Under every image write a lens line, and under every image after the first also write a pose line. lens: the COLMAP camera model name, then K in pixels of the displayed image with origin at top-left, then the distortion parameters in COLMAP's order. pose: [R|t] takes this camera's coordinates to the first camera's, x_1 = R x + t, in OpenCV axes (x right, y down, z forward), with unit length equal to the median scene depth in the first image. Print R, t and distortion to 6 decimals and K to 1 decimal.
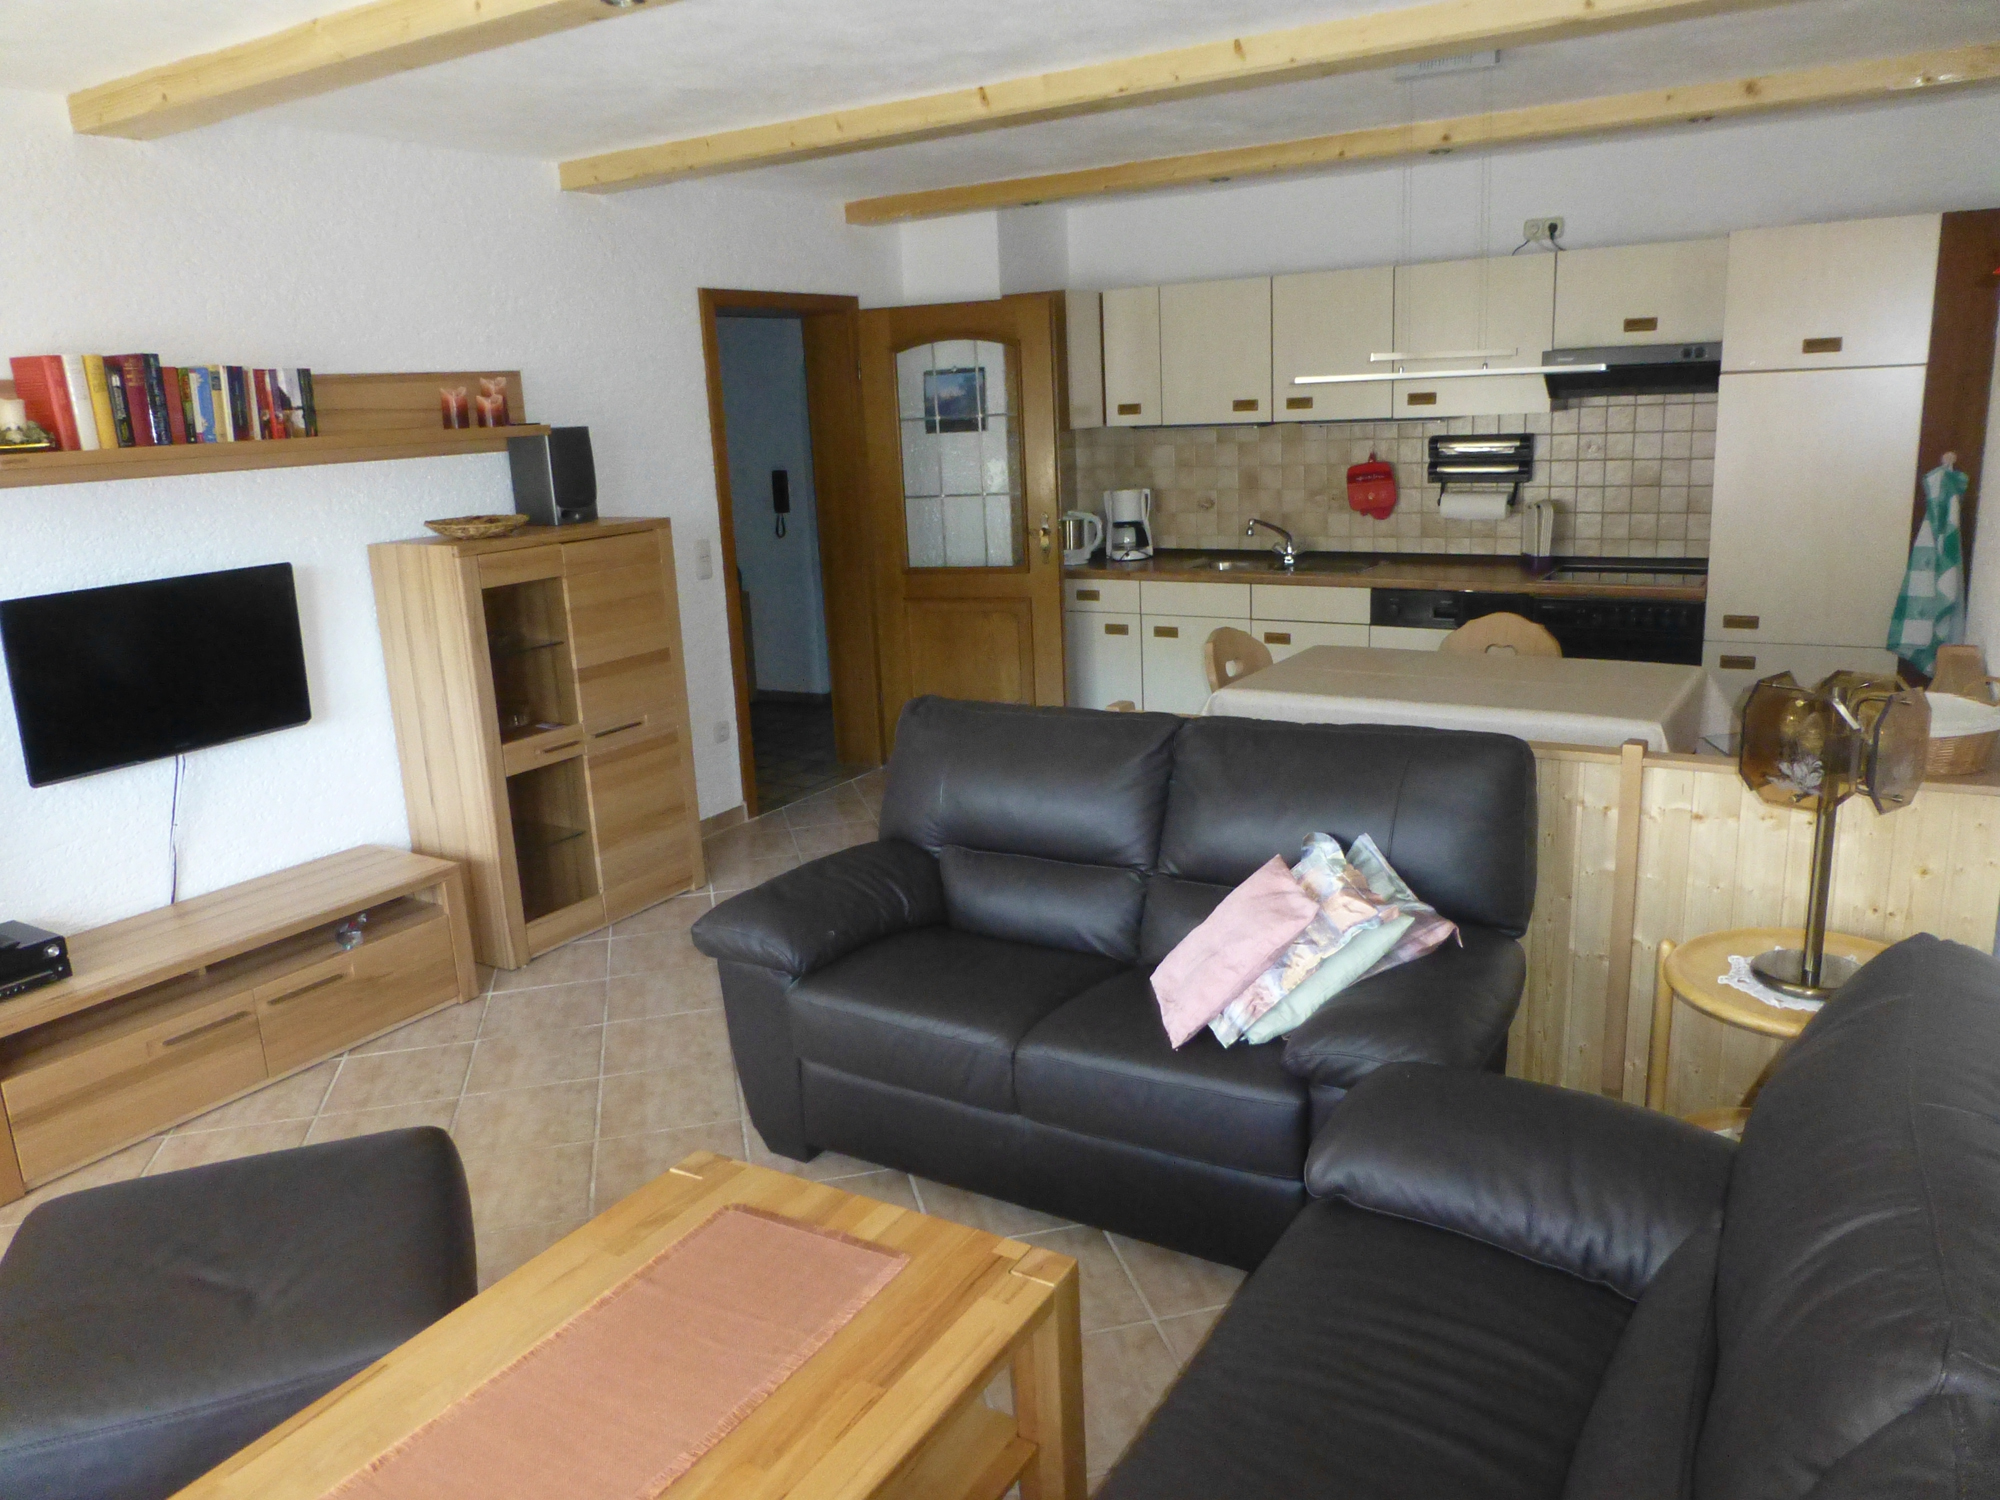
lens RADIAL K [[1420.8, 0, 1000.0], [0, 1420.8, 750.0], [0, 0, 1]] dist [-0.004149, -0.092107]
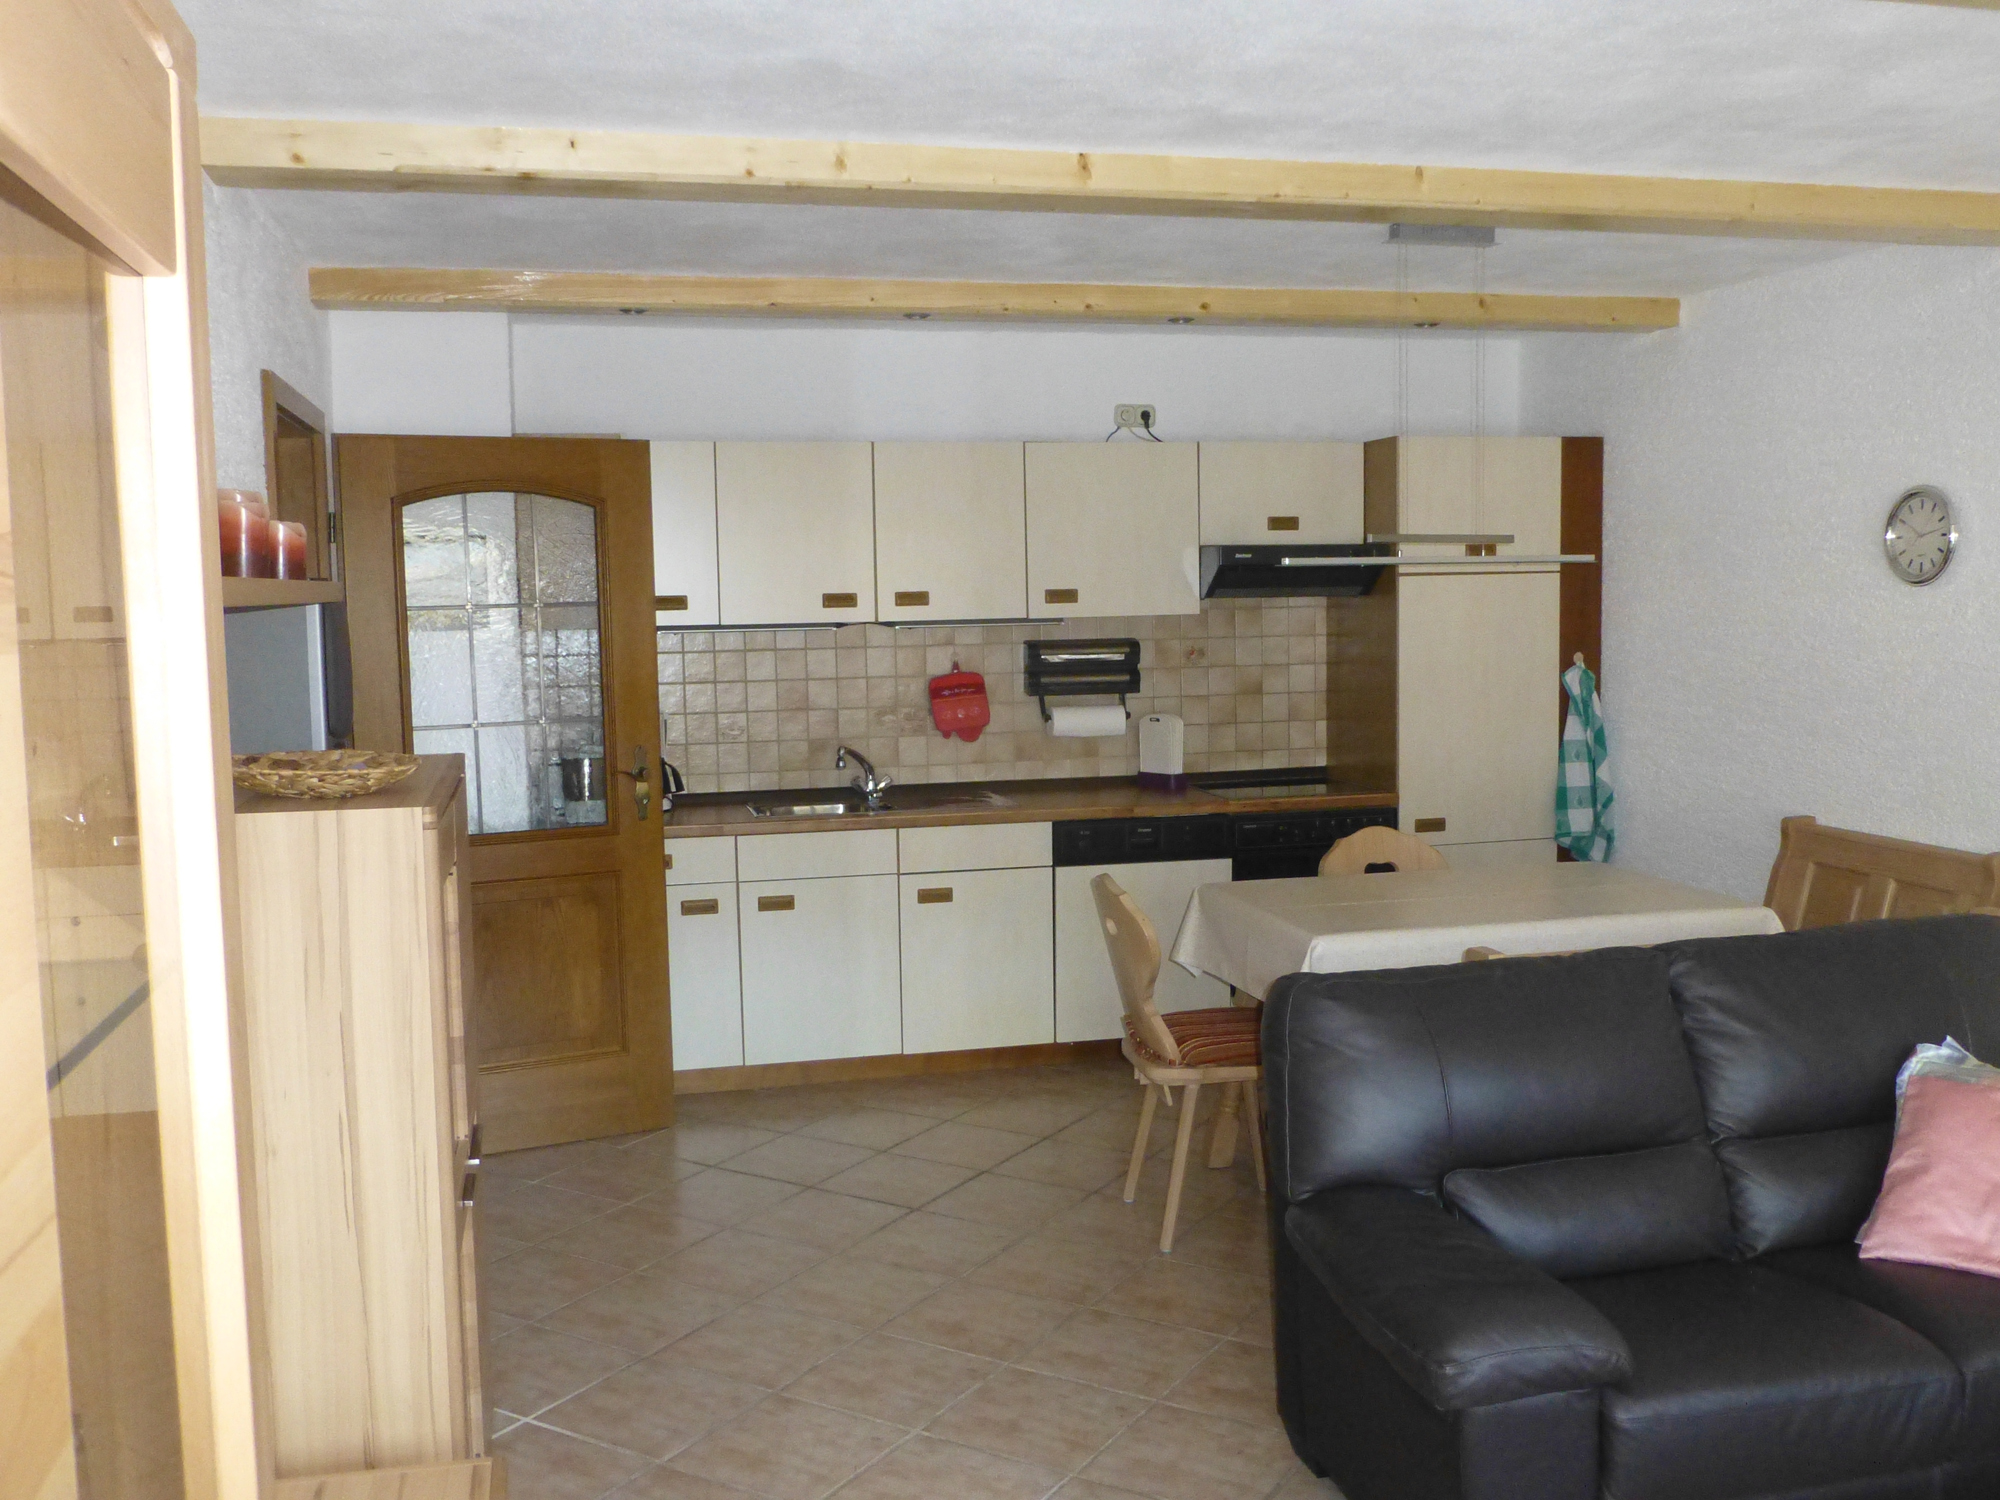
lens RADIAL K [[1767.9, 0, 1000.0], [0, 1767.9, 750.0], [0, 0, 1]] dist [-0.000844, 0.000547]
pose [[0.700694, -0.030989, 0.712789, -0.459850], [0.152800, 0.982393, -0.107497, -0.047548], [-0.696908, 0.184237, 0.693092, 0.294347]]
